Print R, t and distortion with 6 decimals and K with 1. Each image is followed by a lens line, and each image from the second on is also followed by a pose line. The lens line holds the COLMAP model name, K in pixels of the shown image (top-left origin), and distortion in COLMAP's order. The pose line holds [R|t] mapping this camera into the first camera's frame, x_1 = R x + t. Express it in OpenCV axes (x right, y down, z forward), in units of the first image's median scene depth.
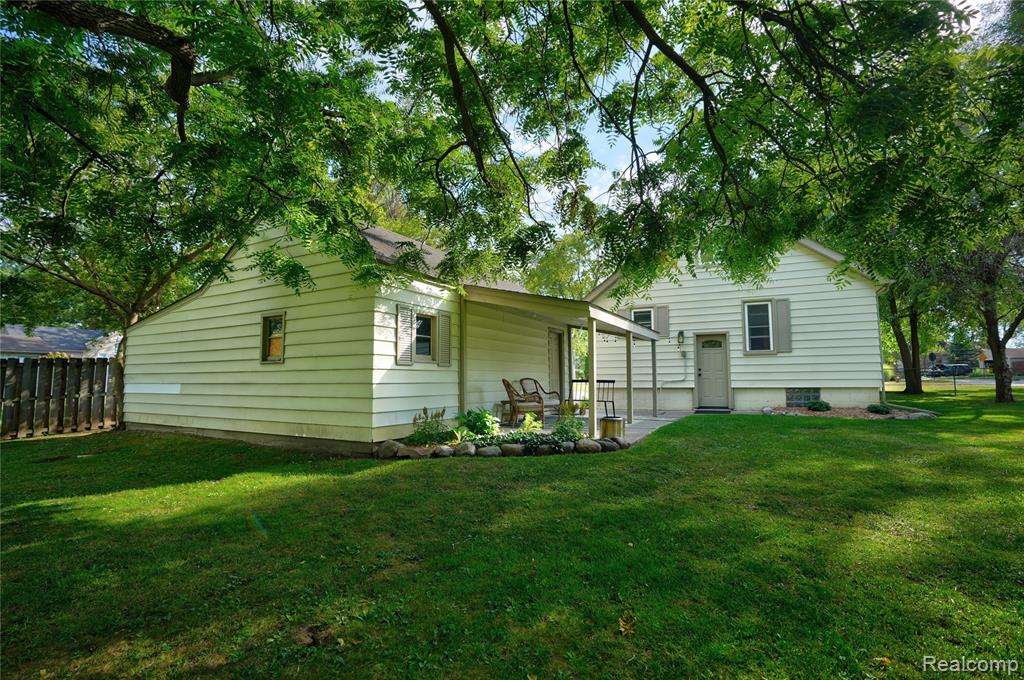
lens RADIAL K [[465.7, 0, 511.6], [0, 465.7, 336.4], [0, 0, 1]] dist [-0.036868, 0.000664]
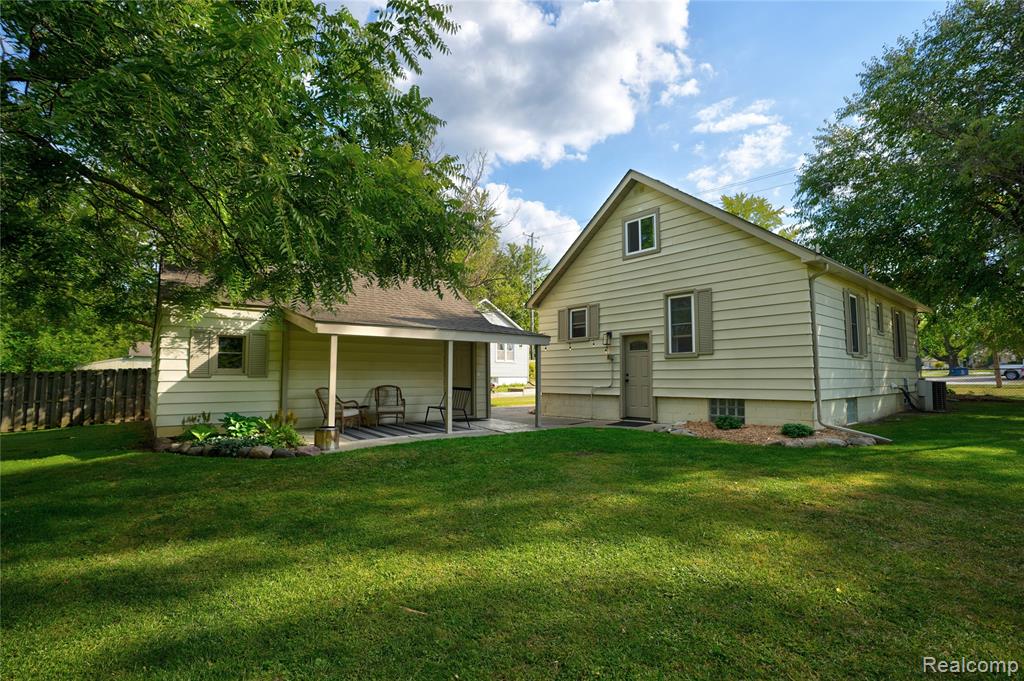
lens RADIAL K [[465.7, 0, 506.3], [0, 465.7, 339.0], [0, 0, 1]] dist [-0.036868, 0.000664]
pose [[0.920908, -0.030248, -0.388603, 0.664290], [0.035972, 0.999325, 0.007460, -0.014083], [0.388115, -0.020849, 0.921375, 0.121808]]
